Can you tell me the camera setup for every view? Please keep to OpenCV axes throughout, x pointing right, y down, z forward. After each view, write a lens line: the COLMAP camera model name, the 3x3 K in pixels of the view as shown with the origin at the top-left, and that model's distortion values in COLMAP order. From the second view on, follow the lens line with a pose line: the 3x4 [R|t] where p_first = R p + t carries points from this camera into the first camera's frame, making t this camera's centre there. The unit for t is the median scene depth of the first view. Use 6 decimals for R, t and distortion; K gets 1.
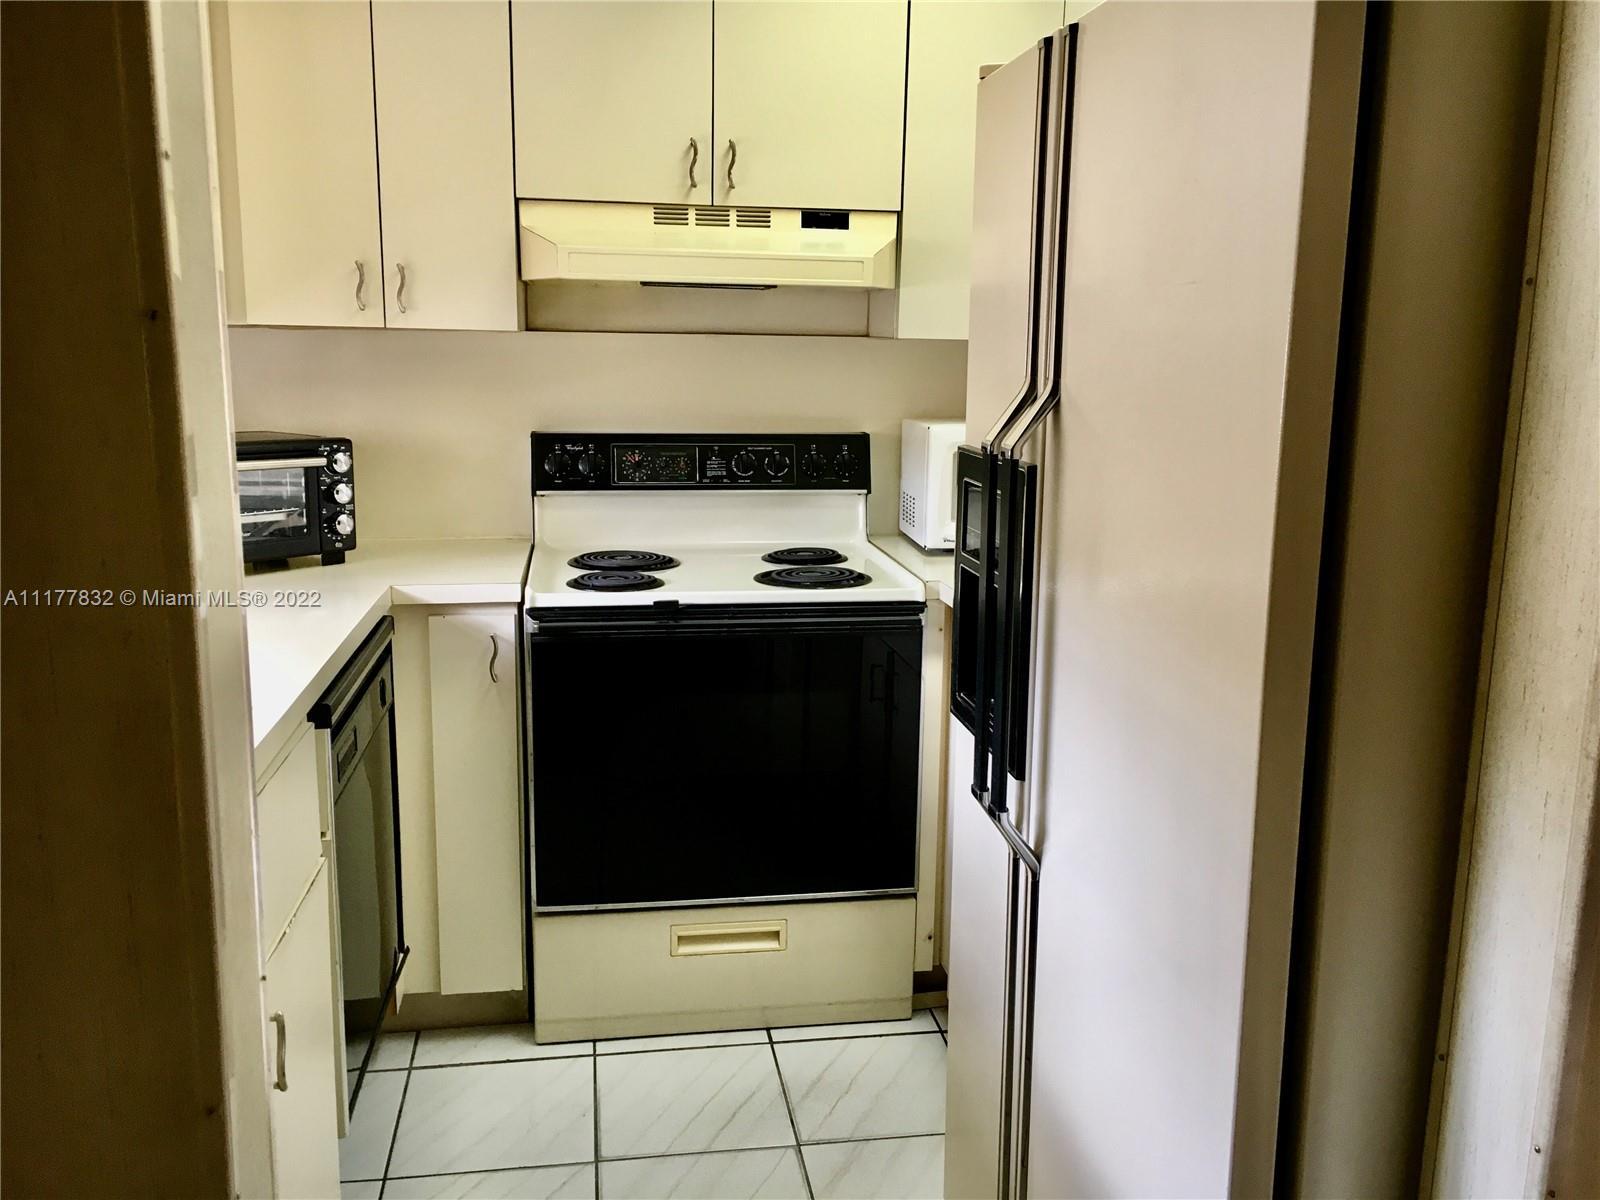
lens RADIAL K [[1335.1, 0, 800.0], [0, 1335.1, 600.0], [0, 0, 1]] dist [0.086857, -0.150403]
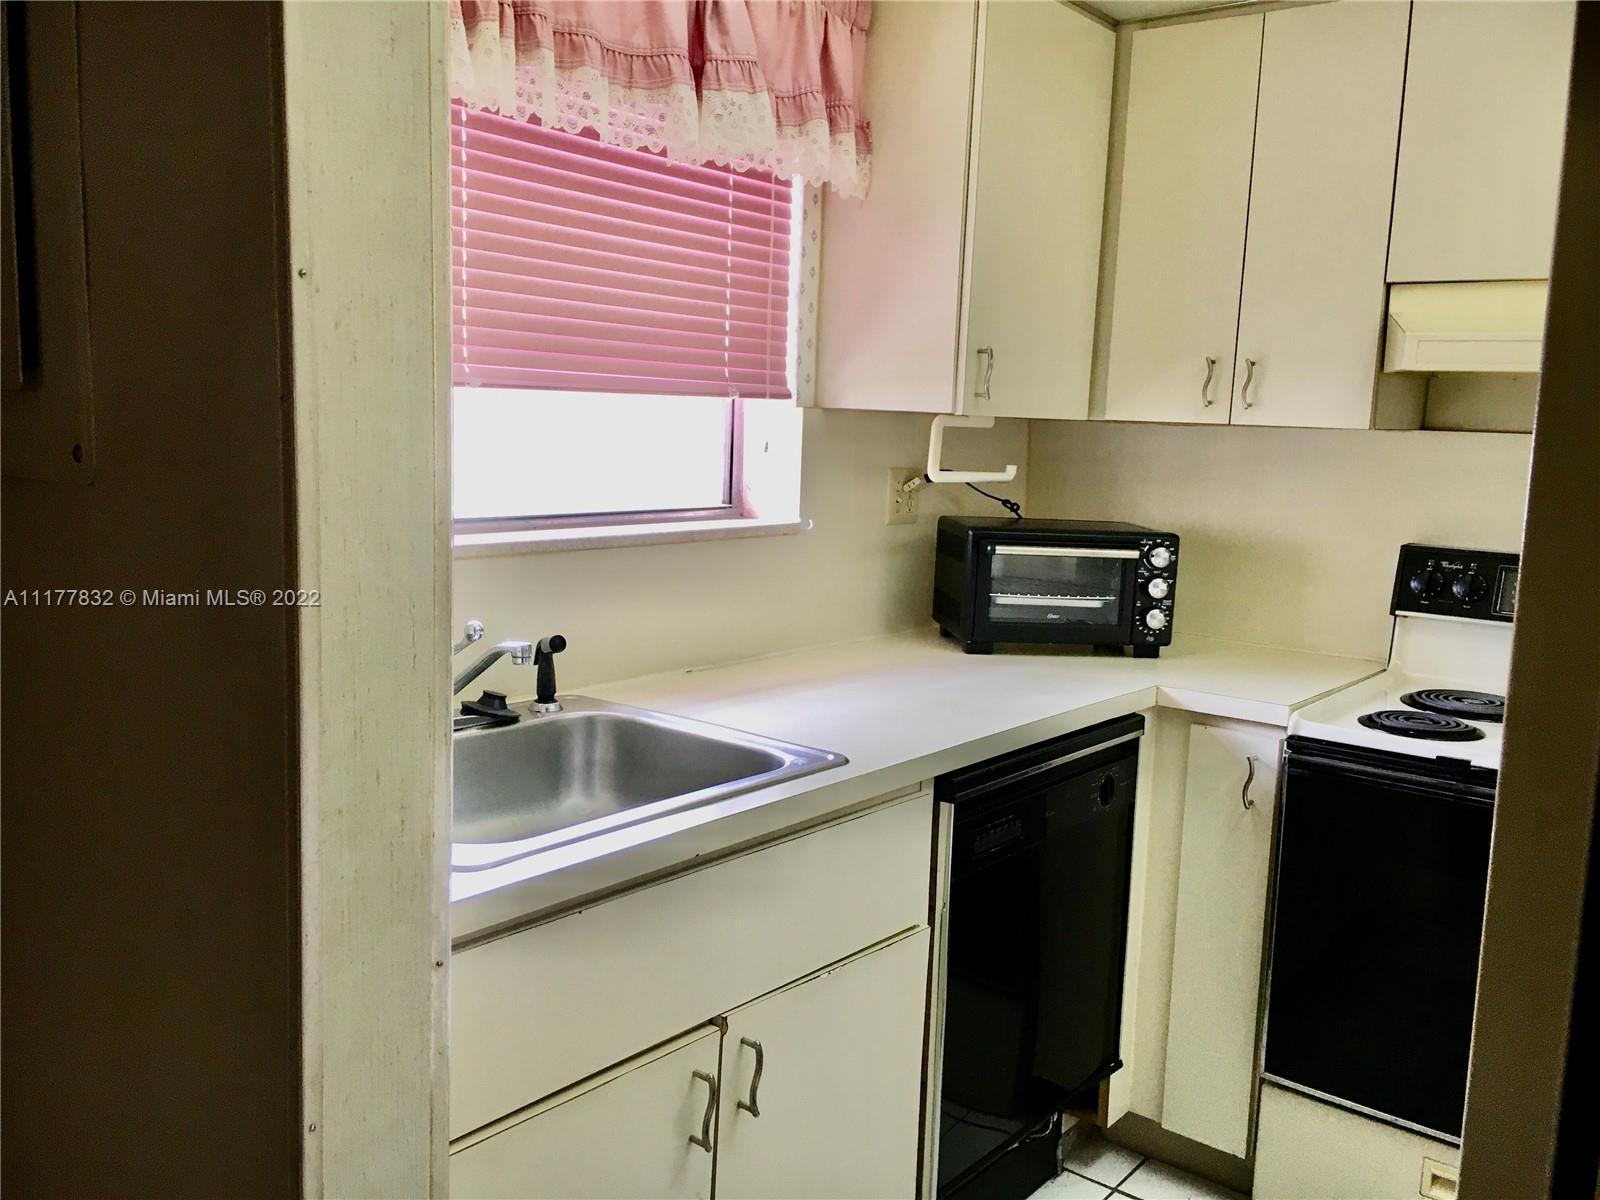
lens RADIAL K [[1335.1, 0, 800.0], [0, 1335.1, 600.0], [0, 0, 1]] dist [0.086857, -0.150403]
pose [[0.672247, 0.111939, -0.731815, 0.208153], [-0.165431, 0.986221, -0.001112, -0.025479], [0.721607, 0.121812, 0.681503, 0.133005]]
